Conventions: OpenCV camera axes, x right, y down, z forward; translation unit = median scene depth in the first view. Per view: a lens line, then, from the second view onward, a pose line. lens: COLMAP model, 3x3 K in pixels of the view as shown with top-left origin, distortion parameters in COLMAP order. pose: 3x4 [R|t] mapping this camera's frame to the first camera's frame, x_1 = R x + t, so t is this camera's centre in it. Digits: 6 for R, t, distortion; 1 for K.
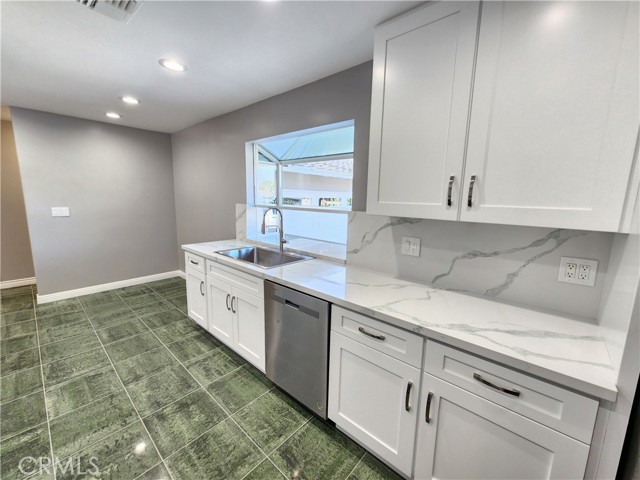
lens RADIAL K [[262.4, 0, 320.9], [0, 262.4, 238.3], [0, 0, 1]] dist [0.001687, -0.000753]
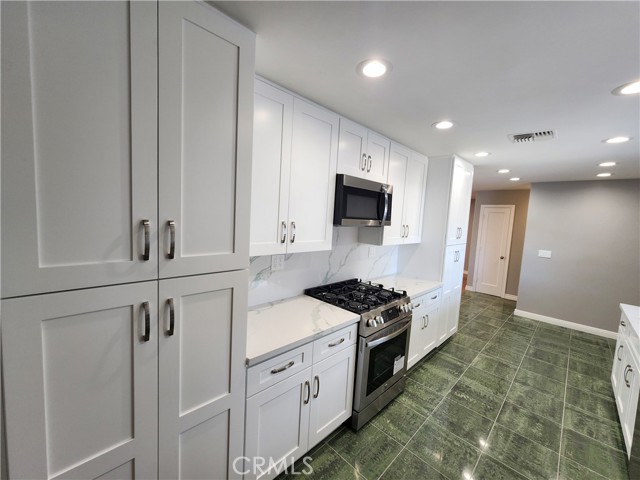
lens RADIAL K [[262.4, 0, 320.0], [0, 262.4, 238.0], [0, 0, 1]] dist [0.001687, -0.000753]
pose [[-0.055917, 0.061244, -0.996555, 0.525598], [-0.212555, 0.974507, 0.071816, -0.046464], [0.975548, 0.215838, -0.041474, -0.086478]]
